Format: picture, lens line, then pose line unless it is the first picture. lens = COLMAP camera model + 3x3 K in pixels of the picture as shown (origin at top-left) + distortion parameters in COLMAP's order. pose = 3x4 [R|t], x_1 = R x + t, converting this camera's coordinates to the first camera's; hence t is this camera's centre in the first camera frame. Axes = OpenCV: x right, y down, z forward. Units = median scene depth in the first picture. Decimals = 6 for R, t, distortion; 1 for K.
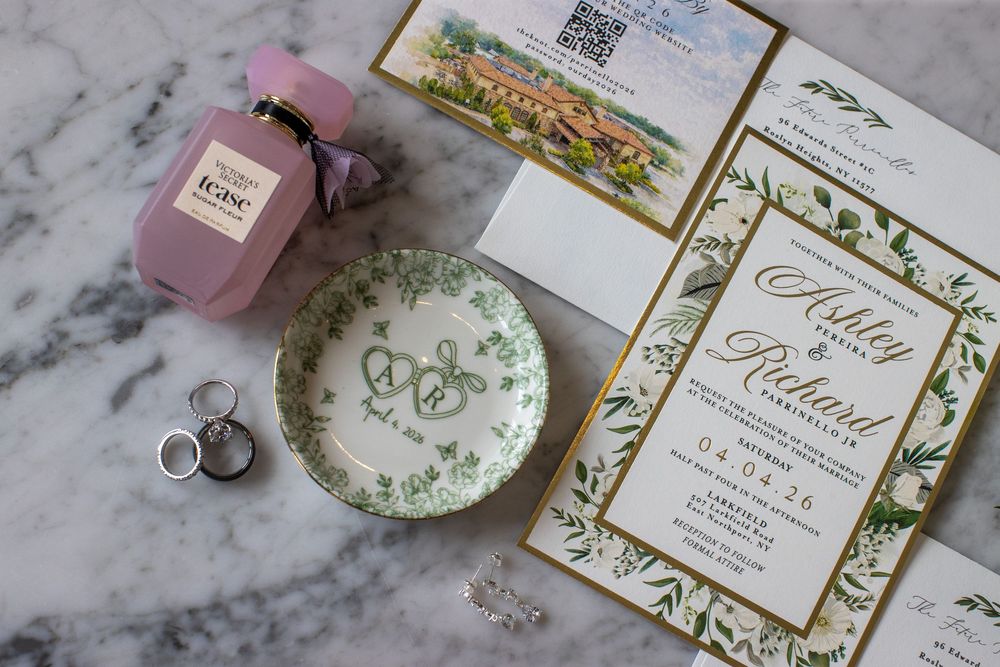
lens RADIAL K [[1440.2, 0, 500.0], [0, 1440.2, 333.5], [0, 0, 1]] dist [-0.222188, 0.362601]
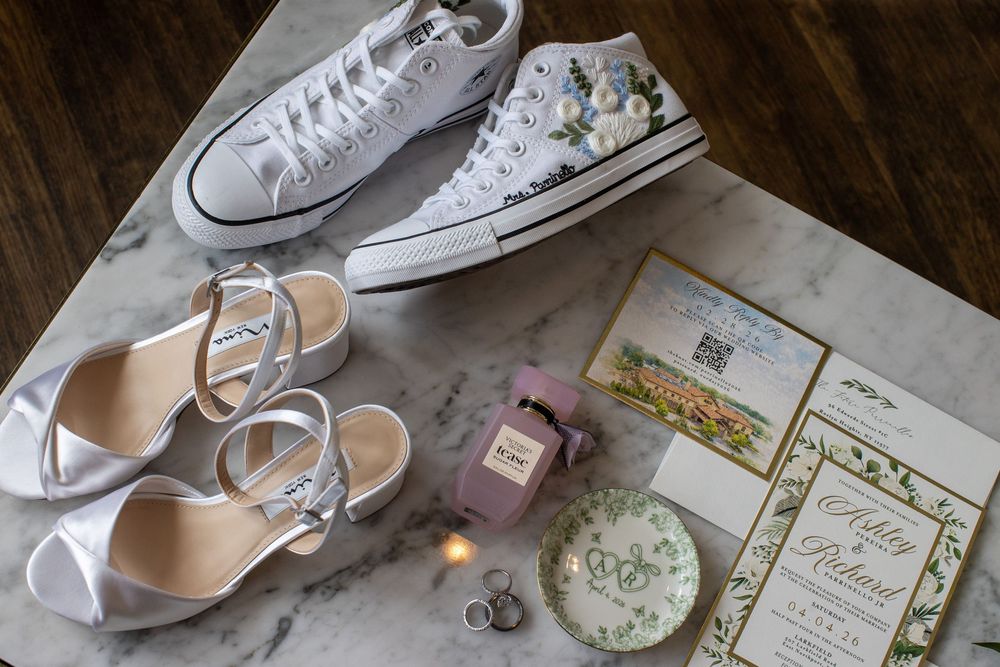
lens RADIAL K [[1440.2, 0, 500.0], [0, 1440.2, 333.5], [0, 0, 1]] dist [-0.222188, 0.362601]
pose [[0.999716, -0.001687, 0.023762, -0.226264], [0.005401, 0.987570, -0.157086, 0.022640], [-0.023202, 0.157170, 0.987299, -0.631716]]
